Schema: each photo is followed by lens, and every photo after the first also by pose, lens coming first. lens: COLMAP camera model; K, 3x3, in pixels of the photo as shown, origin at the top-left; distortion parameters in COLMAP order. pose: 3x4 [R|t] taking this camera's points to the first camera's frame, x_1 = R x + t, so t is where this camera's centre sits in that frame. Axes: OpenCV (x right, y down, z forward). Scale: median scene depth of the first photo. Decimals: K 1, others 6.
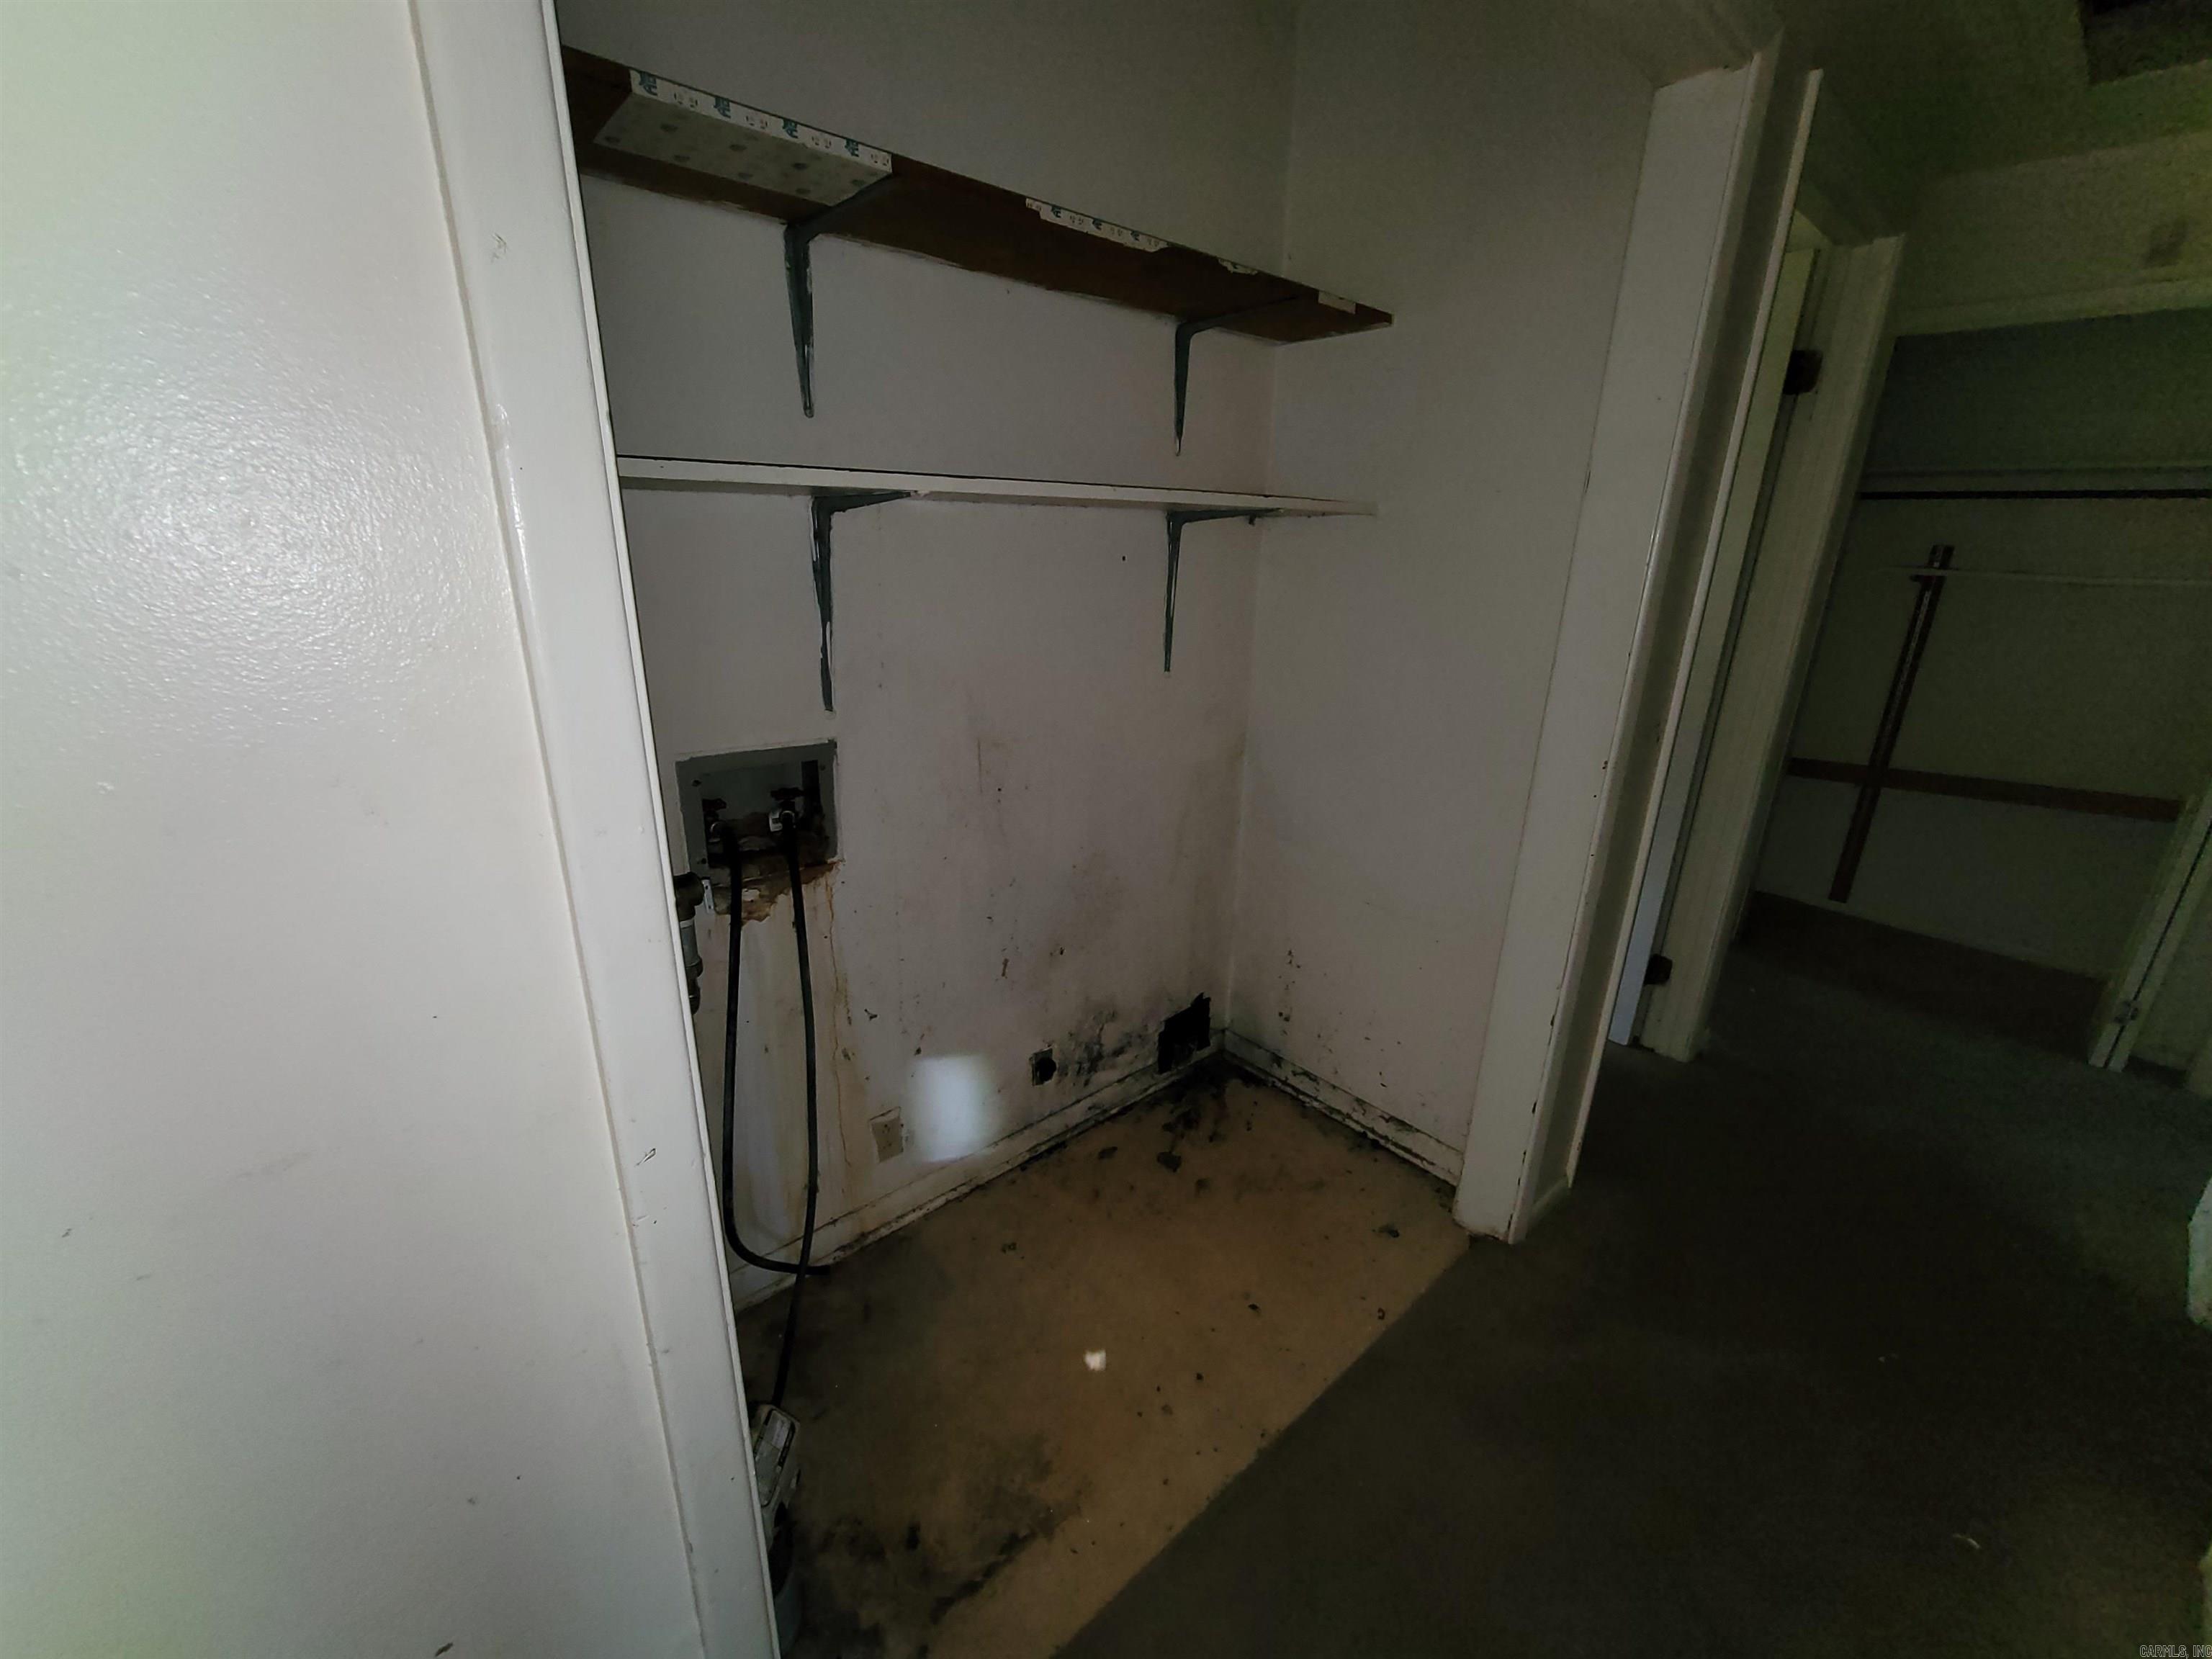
lens RADIAL K [[894.8, 0, 1099.0], [0, 894.8, 824.9], [0, 0, 1]] dist [-0.000951, 0.000396]
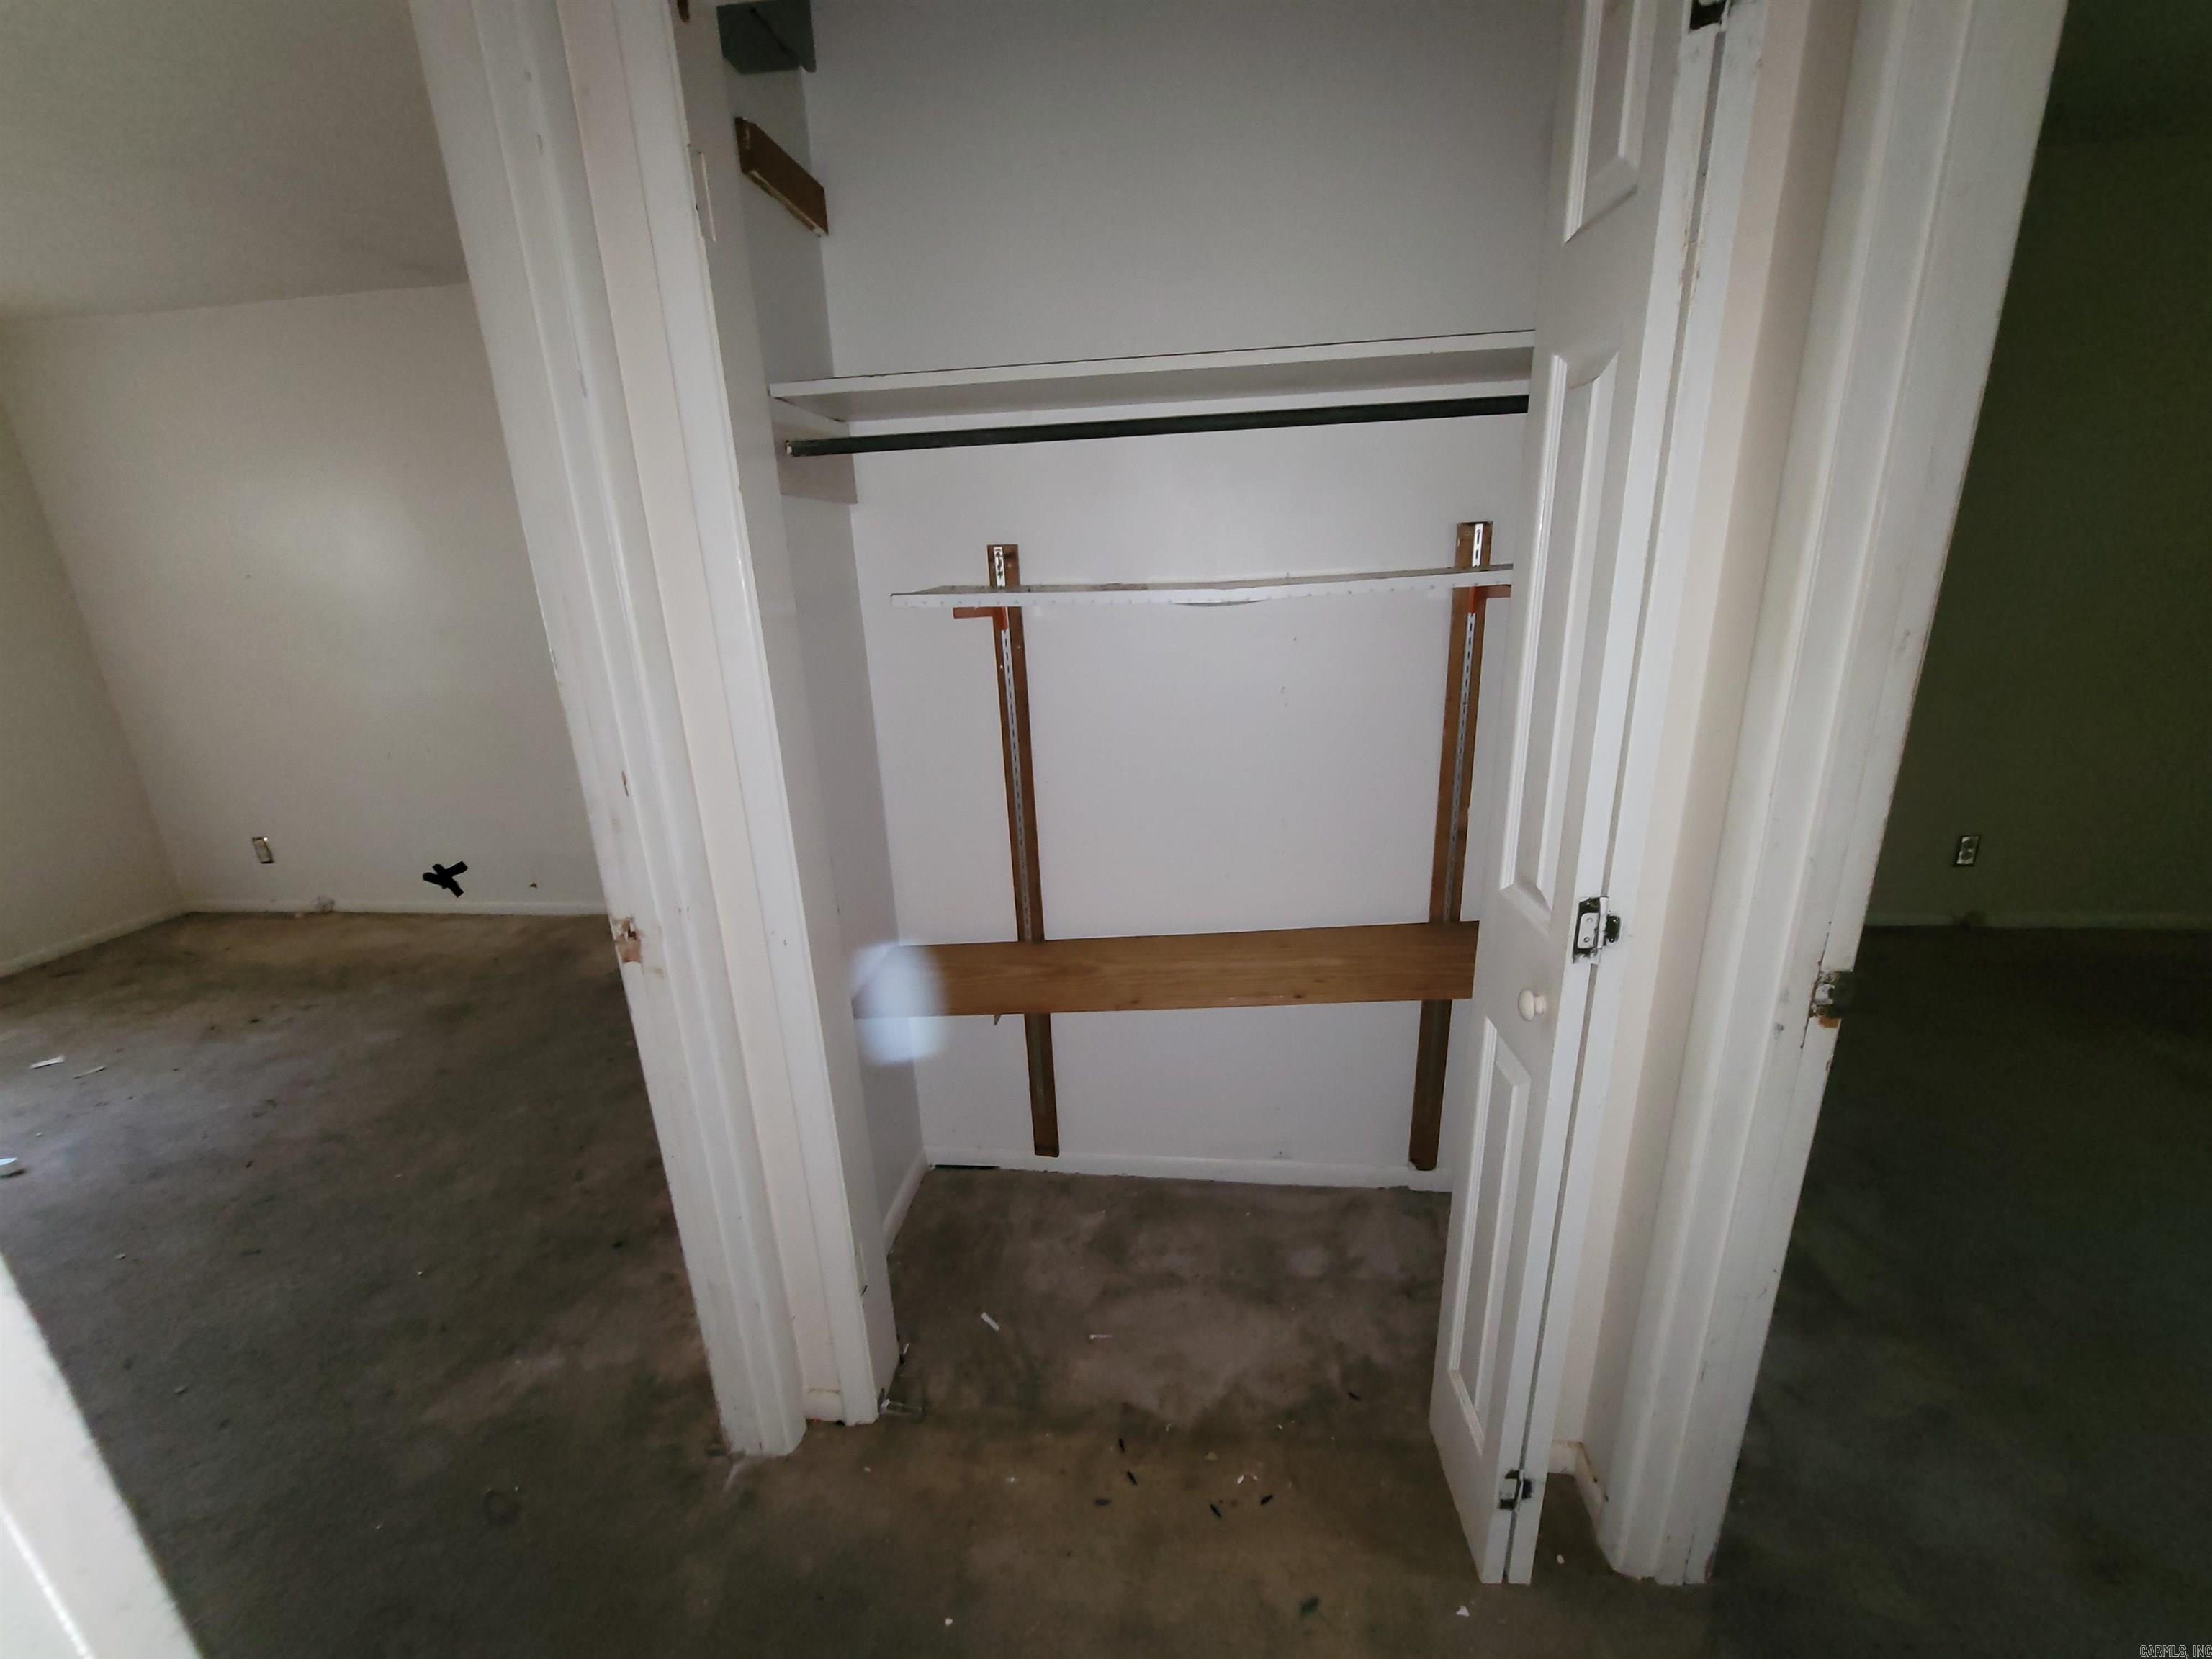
lens RADIAL K [[894.8, 0, 1106.1], [0, 894.8, 839.3], [0, 0, 1]] dist [-0.000951, 0.000396]
pose [[0.725320, -0.234534, 0.647228, 0.640410], [0.243142, 0.966859, 0.077880, -0.184126], [-0.644044, 0.100880, 0.758308, 0.624782]]
